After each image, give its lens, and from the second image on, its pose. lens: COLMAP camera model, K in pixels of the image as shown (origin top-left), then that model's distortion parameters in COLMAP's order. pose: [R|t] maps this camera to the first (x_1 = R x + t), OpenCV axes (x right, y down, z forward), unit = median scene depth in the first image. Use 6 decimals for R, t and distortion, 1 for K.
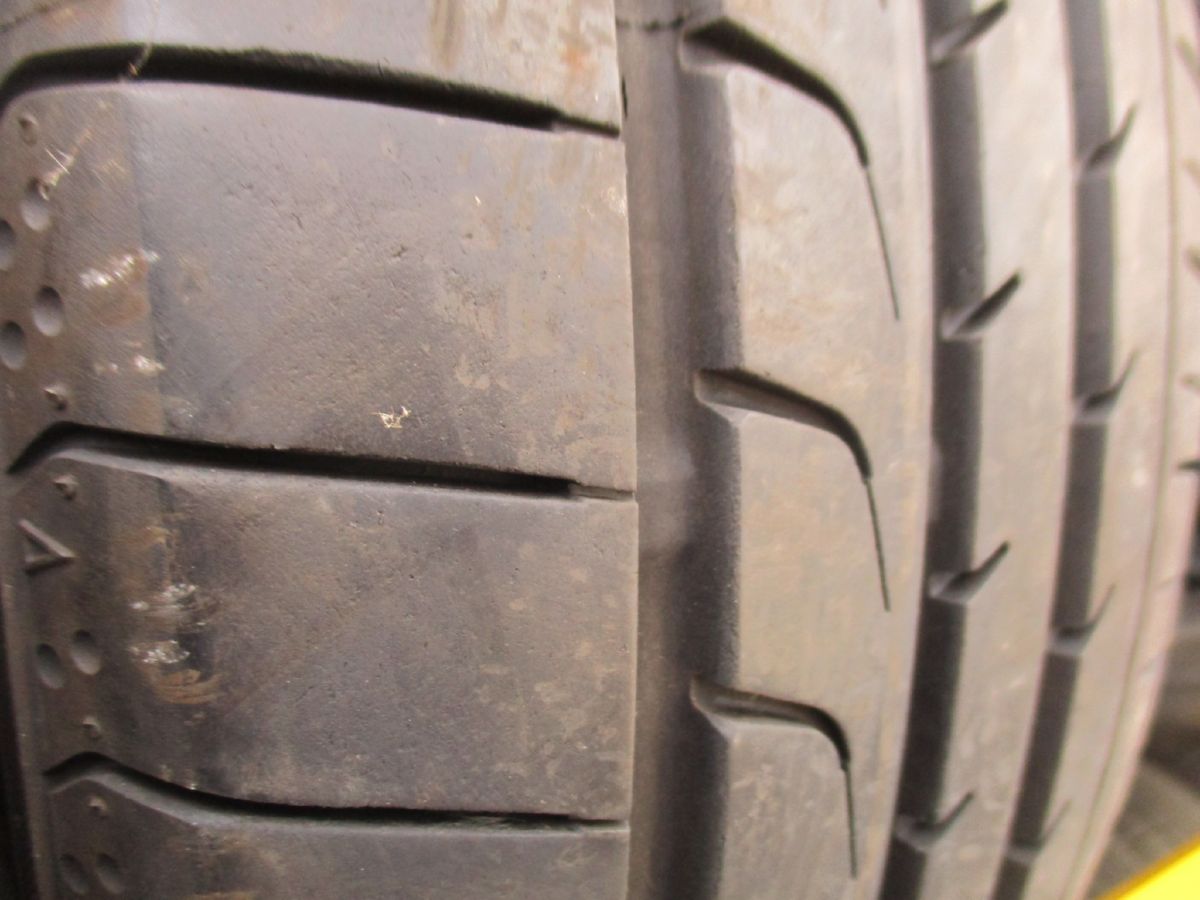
lens RADIAL K [[998.1, 0, 600.0], [0, 998.1, 450.0], [0, 0, 1]] dist [-0.026719, 0.003167]
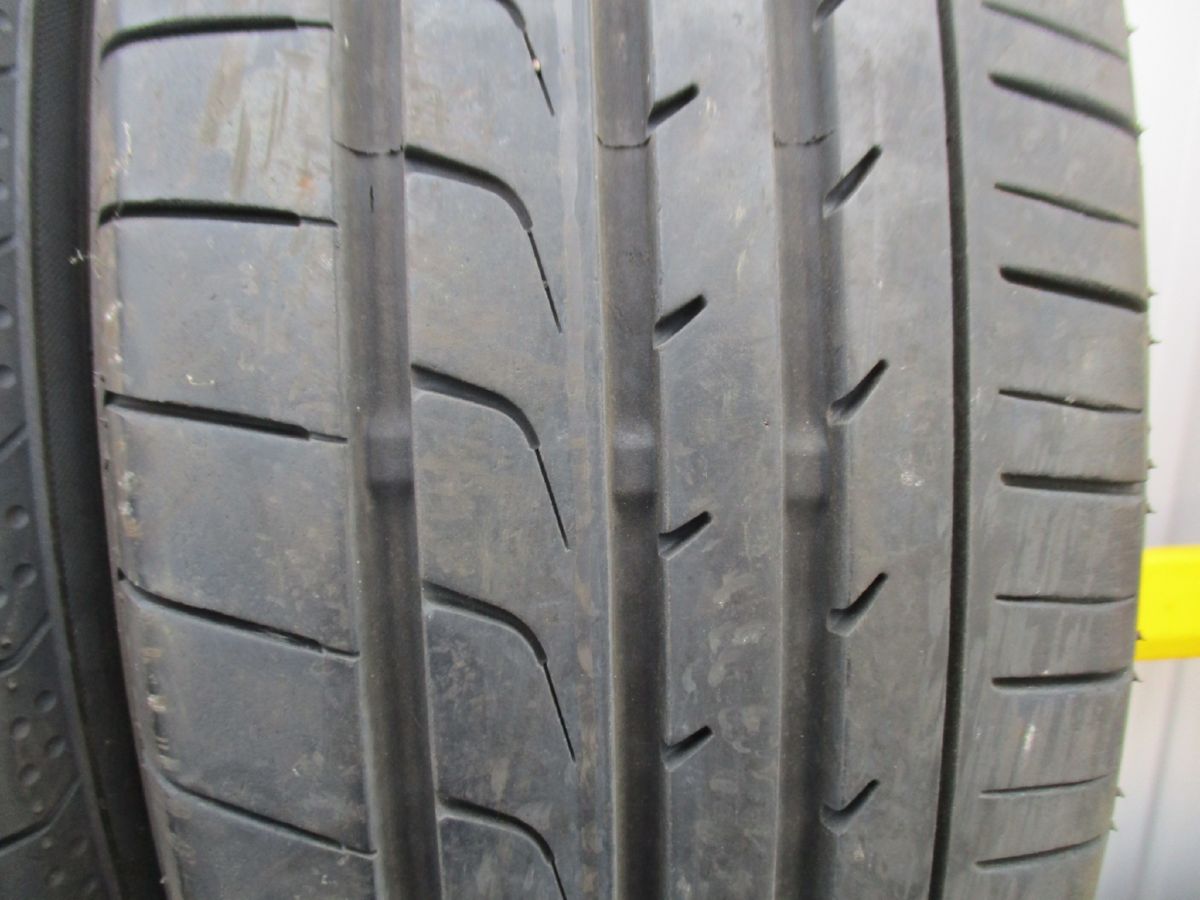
lens RADIAL K [[998.1, 0, 600.0], [0, 998.1, 450.0], [0, 0, 1]] dist [-0.026719, 0.003167]
pose [[0.859002, 0.032824, -0.510918, 1.273829], [-0.069685, 0.996151, -0.053163, 0.123458], [0.507207, 0.081271, 0.857984, -0.185463]]
